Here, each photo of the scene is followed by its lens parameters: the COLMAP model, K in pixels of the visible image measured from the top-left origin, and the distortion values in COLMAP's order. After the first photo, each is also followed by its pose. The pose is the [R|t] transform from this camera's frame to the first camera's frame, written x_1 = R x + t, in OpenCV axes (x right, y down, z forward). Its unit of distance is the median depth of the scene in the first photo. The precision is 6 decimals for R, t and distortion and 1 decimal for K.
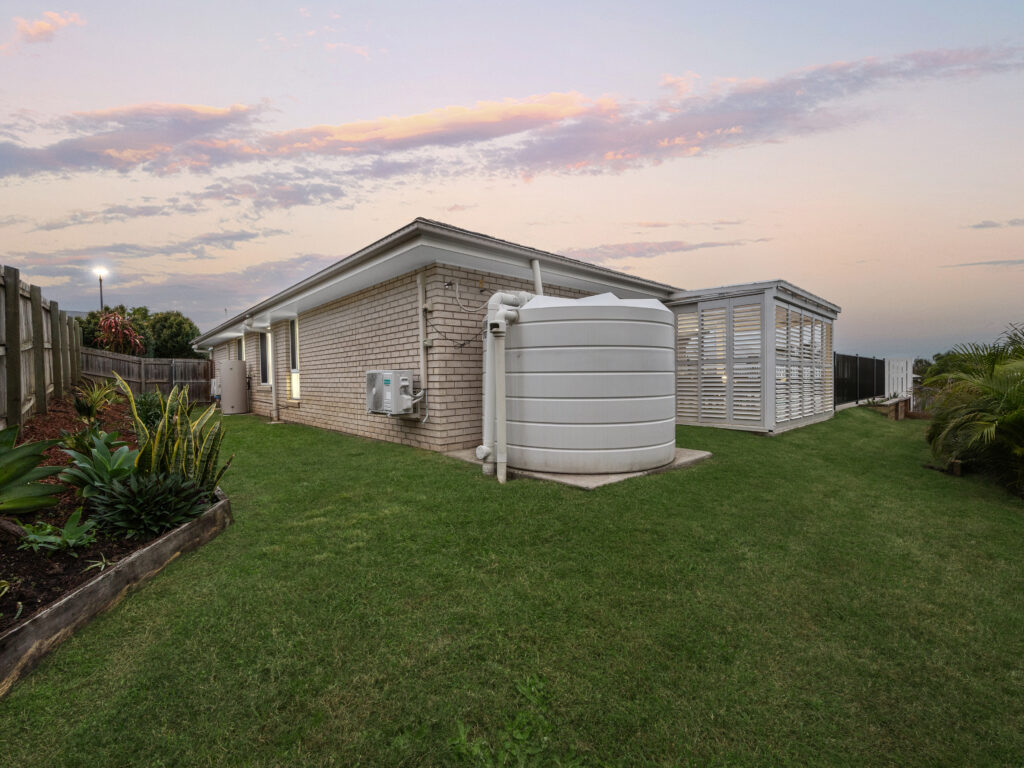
lens RADIAL K [[435.6, 0, 512.3], [0, 435.6, 386.3], [0, 0, 1]] dist [-0.002332, -0.000713]
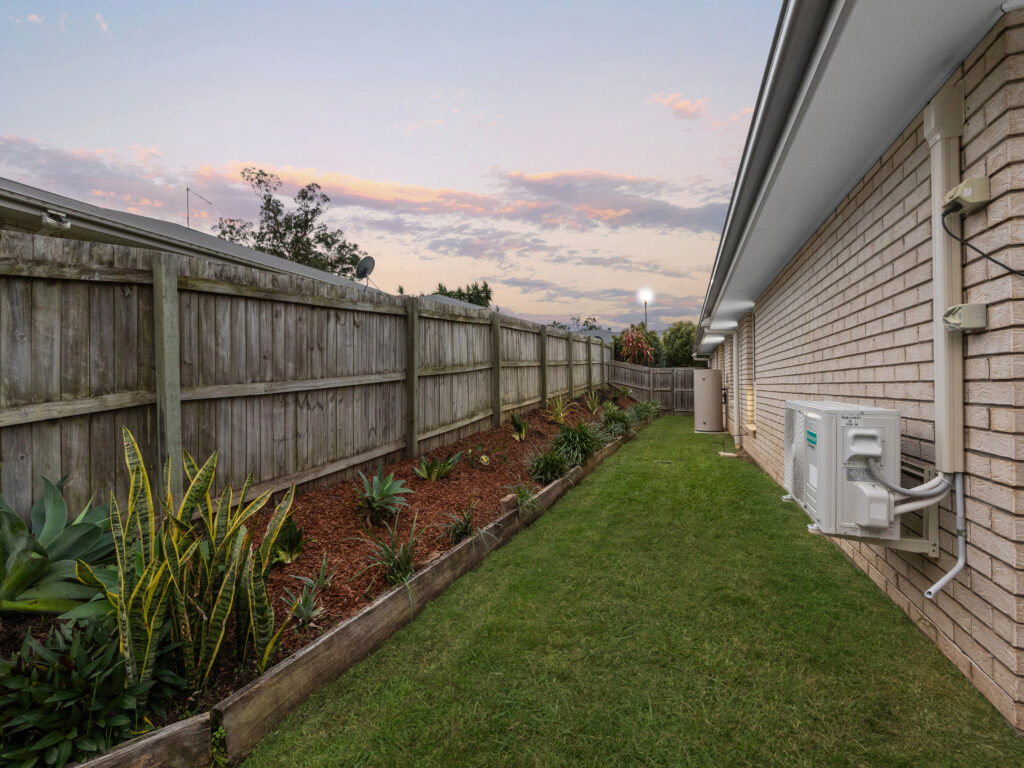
lens RADIAL K [[435.6, 0, 512.3], [0, 435.6, 386.3], [0, 0, 1]] dist [-0.002332, -0.000713]
pose [[0.435146, 0.011934, -0.900281, -0.062656], [-0.017927, 0.999829, 0.004589, -0.049802], [0.900181, 0.014142, 0.435285, 0.591466]]
